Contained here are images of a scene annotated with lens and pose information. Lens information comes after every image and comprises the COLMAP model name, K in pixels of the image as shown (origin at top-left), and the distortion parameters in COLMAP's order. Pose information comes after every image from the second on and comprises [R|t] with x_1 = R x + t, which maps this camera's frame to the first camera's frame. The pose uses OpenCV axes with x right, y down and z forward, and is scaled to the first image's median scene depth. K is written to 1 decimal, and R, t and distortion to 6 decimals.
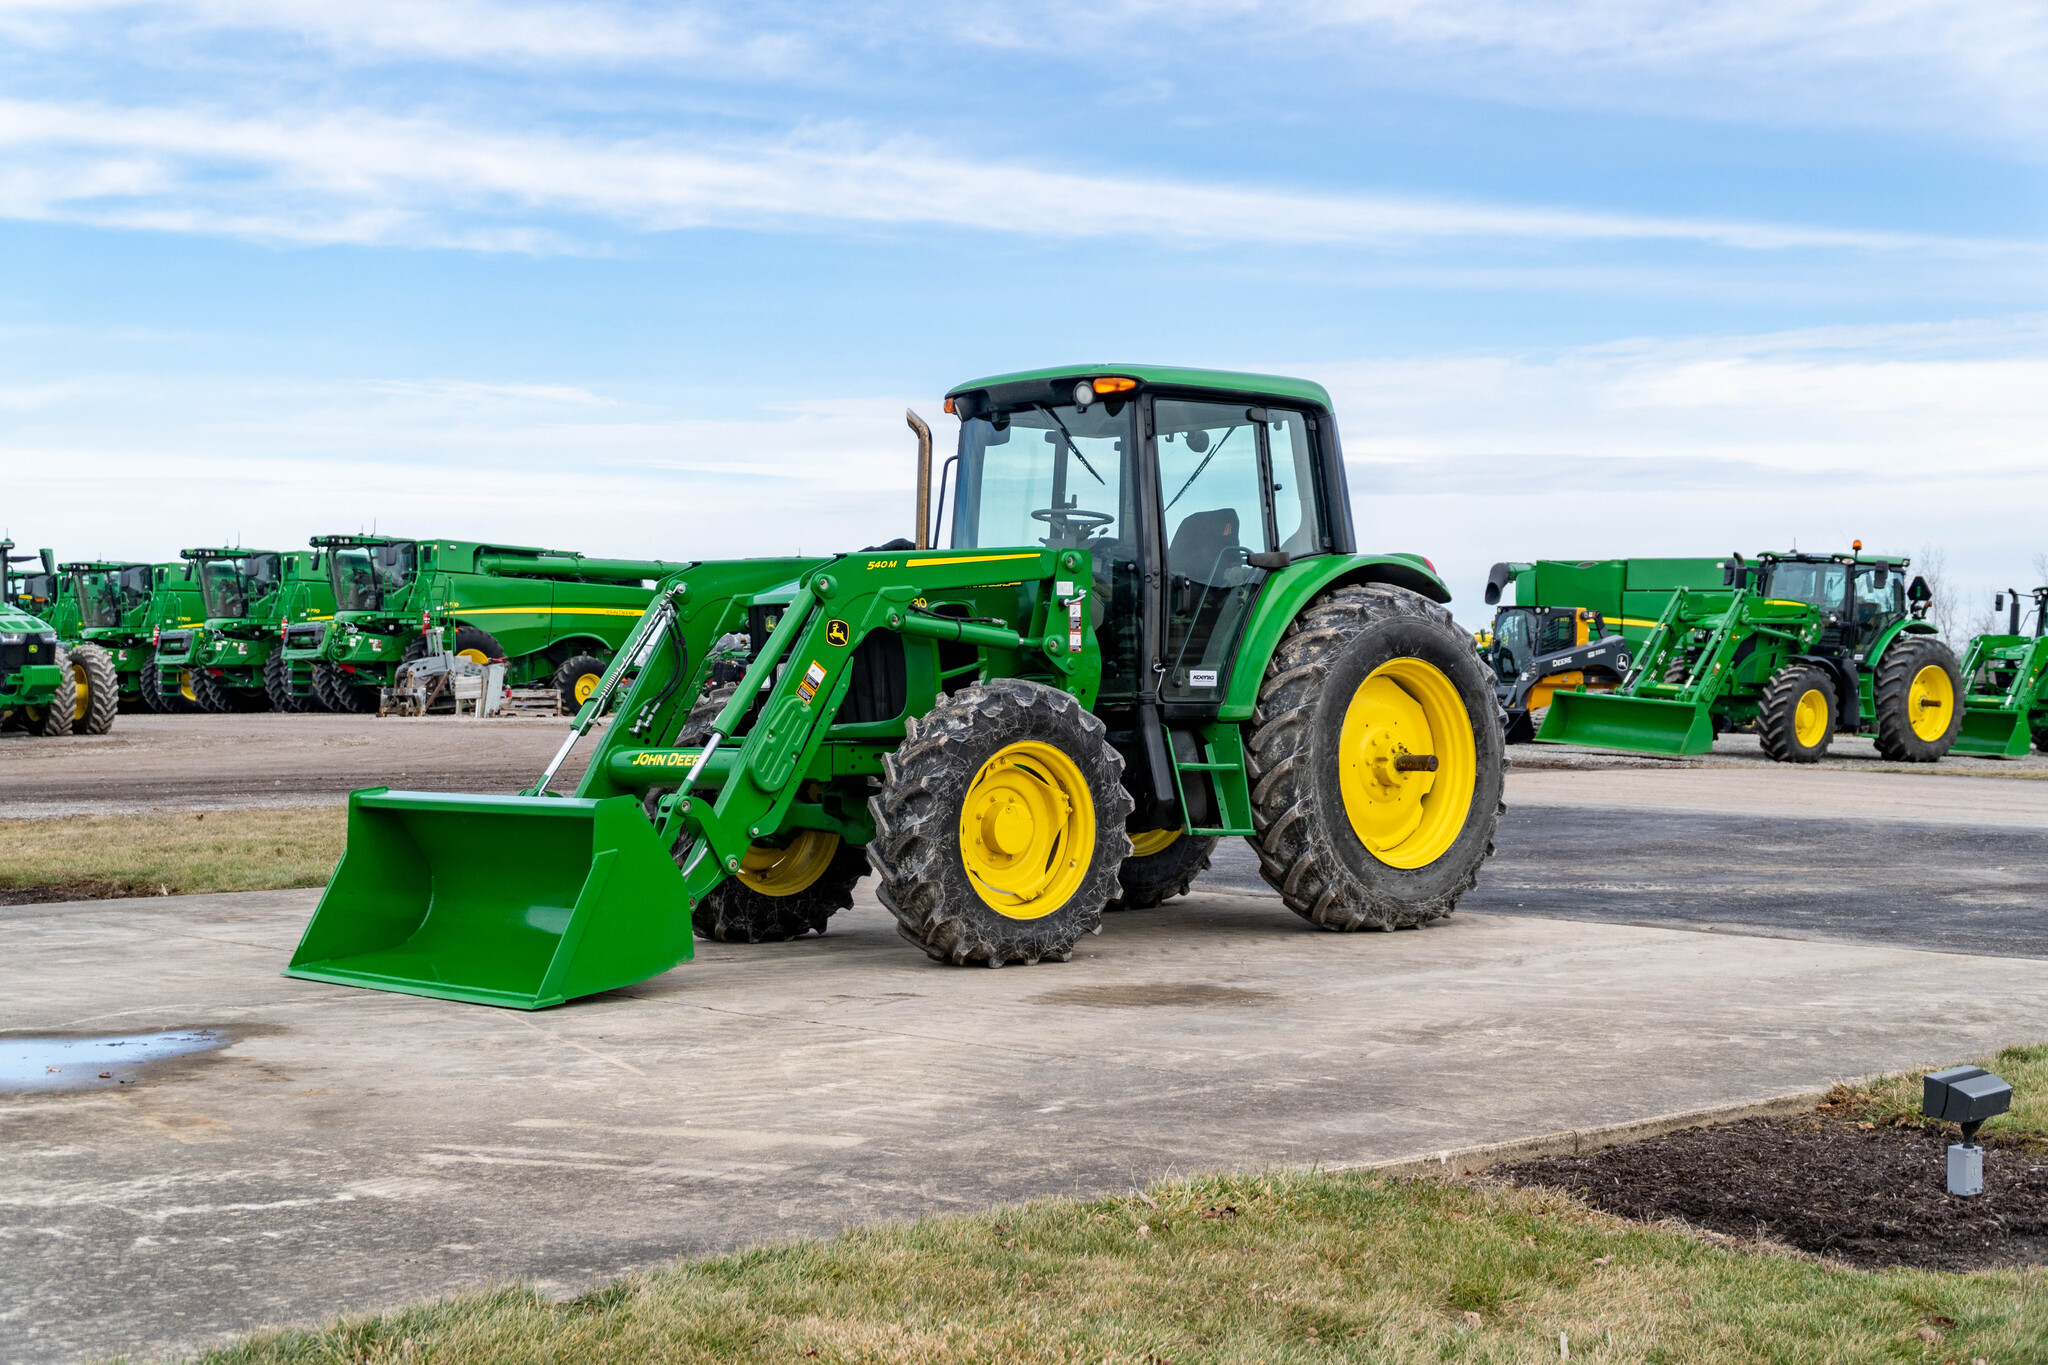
lens RADIAL K [[2890.3, 0, 966.8], [0, 2890.3, 624.1], [0, 0, 1]] dist [0.087809, 0.030734]
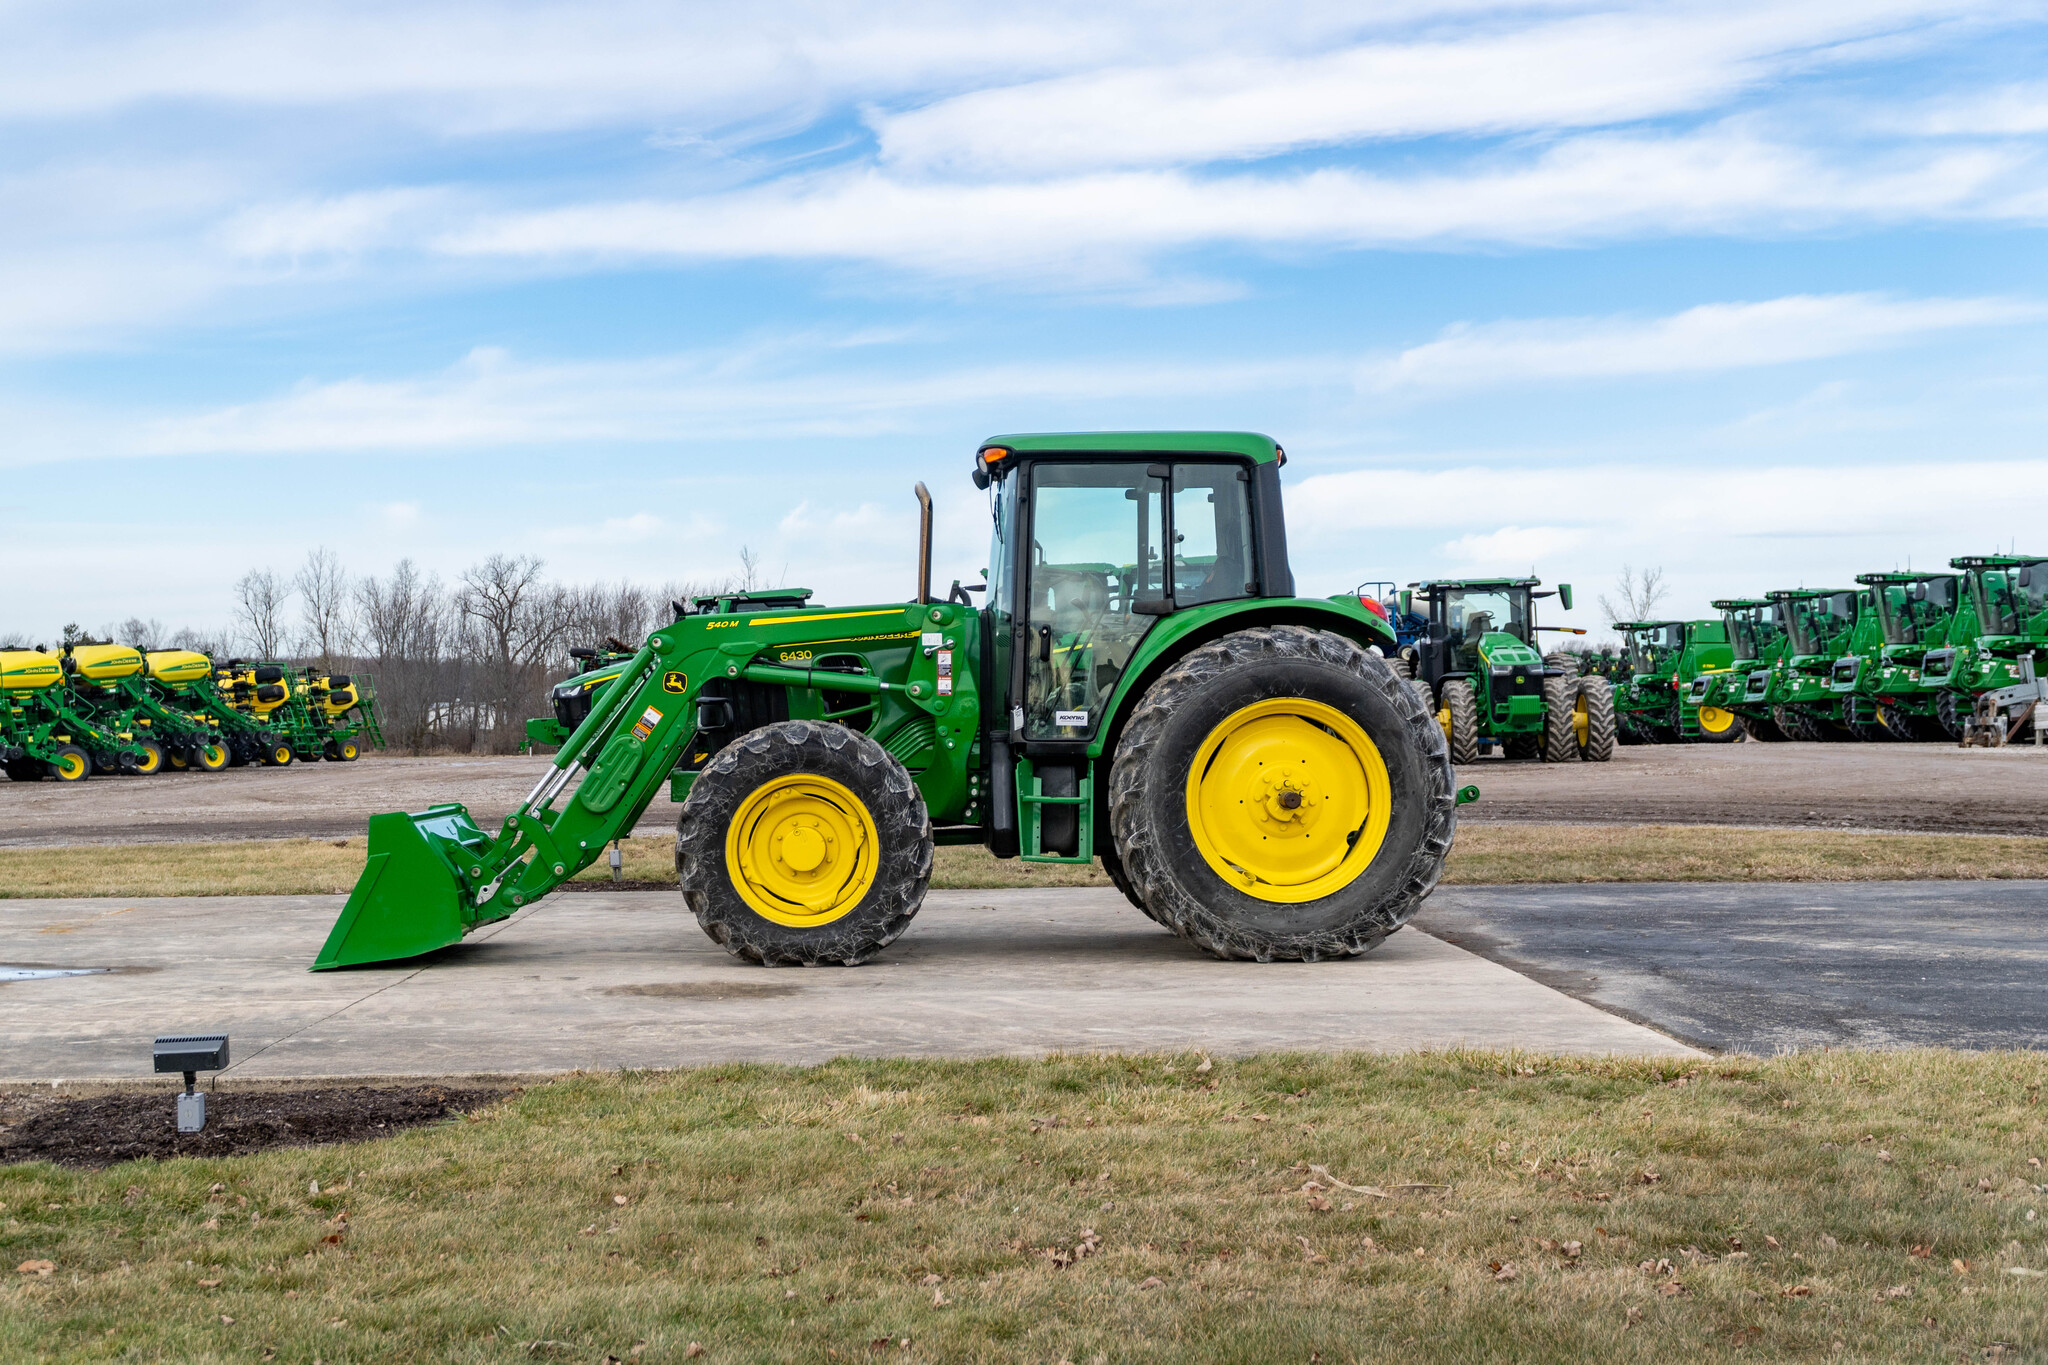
lens RADIAL K [[2986.1, 0, 927.2], [0, 2986.1, 623.4], [0, 0, 1]] dist [0.082752, 0.045077]
pose [[0.757583, -0.021163, -0.652395, 0.760675], [0.016148, 0.999776, -0.013680, -0.002507], [0.652538, -0.000171, 0.757756, 0.110922]]
